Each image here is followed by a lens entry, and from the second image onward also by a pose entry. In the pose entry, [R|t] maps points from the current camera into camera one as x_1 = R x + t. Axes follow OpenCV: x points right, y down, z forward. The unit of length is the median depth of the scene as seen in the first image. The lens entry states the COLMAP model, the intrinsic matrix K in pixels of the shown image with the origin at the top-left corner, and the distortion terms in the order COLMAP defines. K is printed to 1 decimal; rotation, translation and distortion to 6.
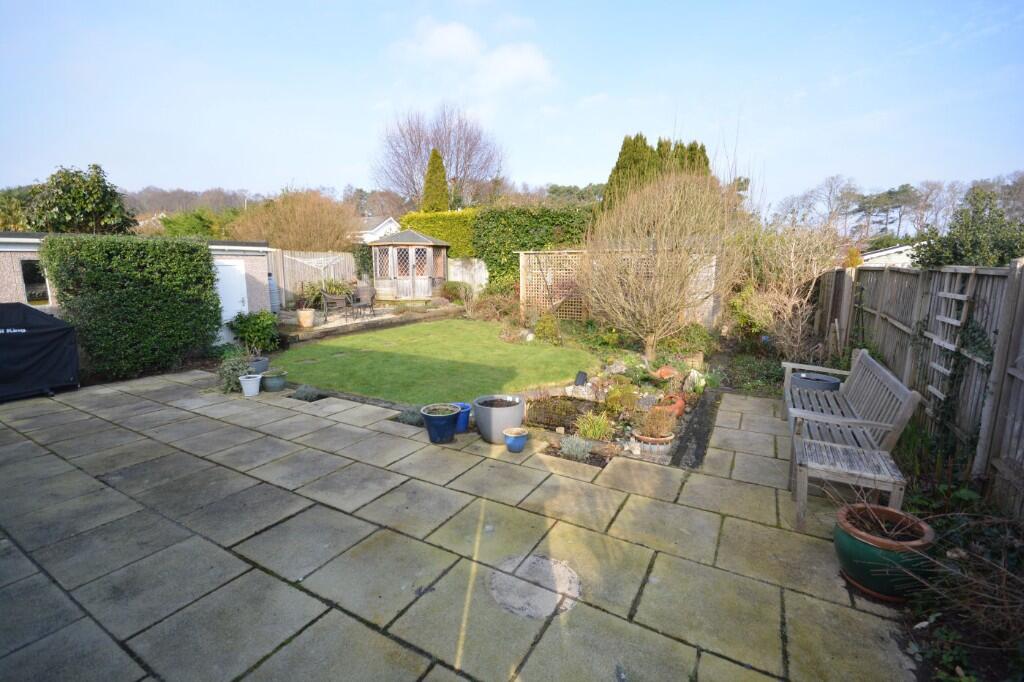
lens RADIAL K [[448.5, 0, 509.0], [0, 448.5, 341.8], [0, 0, 1]] dist [0.004134, -0.010083]
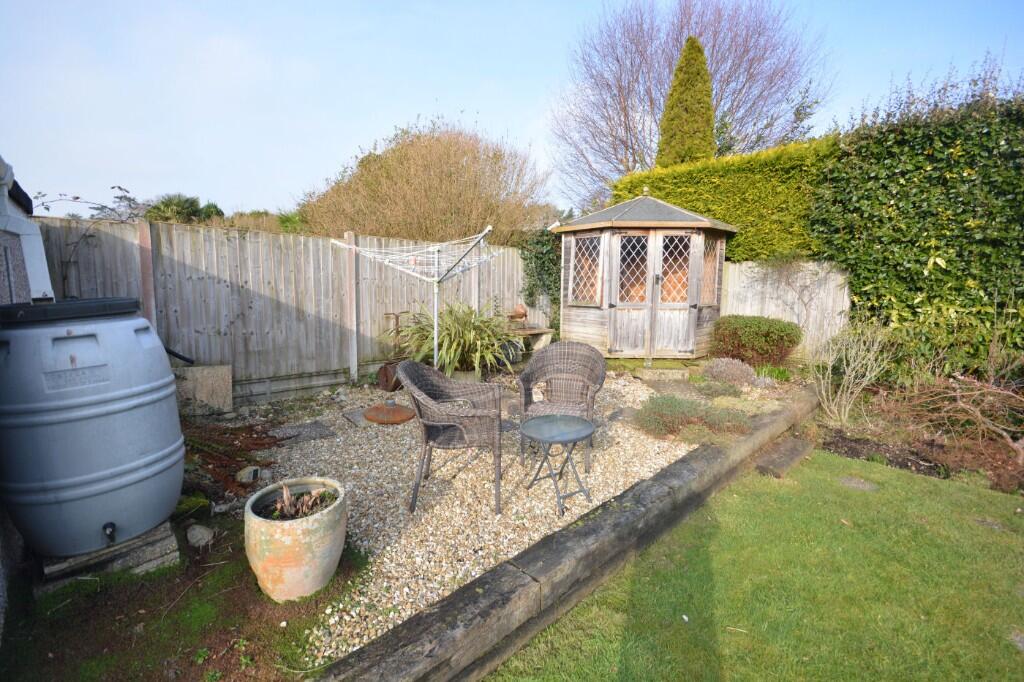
lens RADIAL K [[448.5, 0, 509.0], [0, 448.5, 341.8], [0, 0, 1]] dist [0.004134, -0.010083]
pose [[0.947419, 0.049495, -0.316143, -0.214853], [-0.062005, 0.997636, -0.029631, -0.091469], [0.313929, 0.047675, 0.948249, 0.579725]]
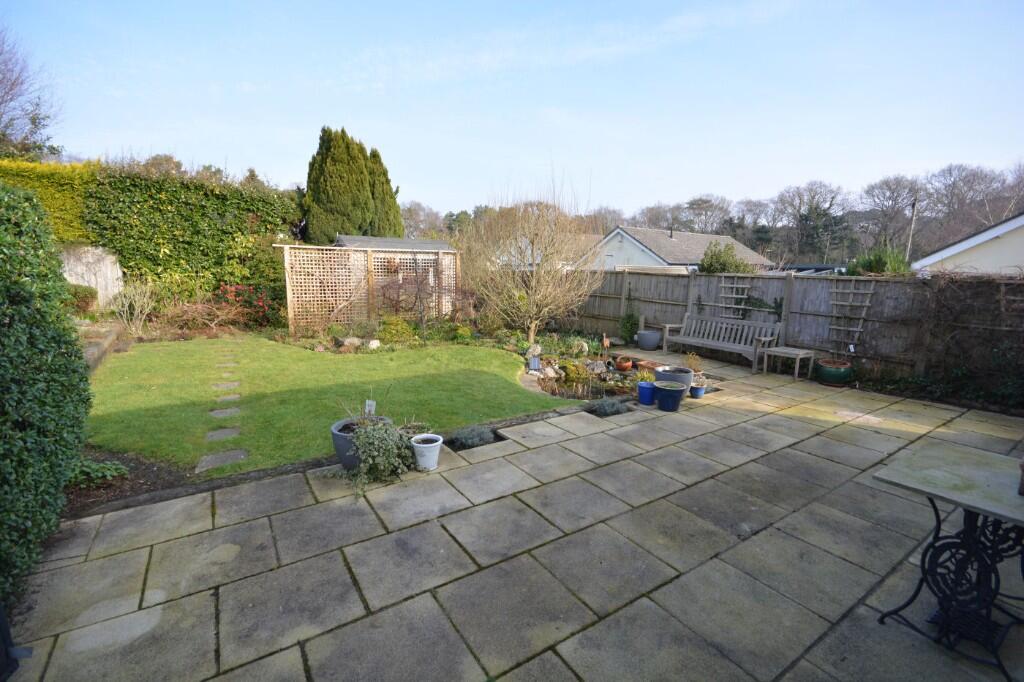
lens RADIAL K [[448.5, 0, 509.0], [0, 448.5, 341.8], [0, 0, 1]] dist [0.004134, -0.010083]
pose [[0.455164, -0.133630, 0.880323, -0.402674], [0.123944, 0.988558, 0.085975, -0.037841], [-0.881739, 0.069978, 0.466519, 0.220250]]
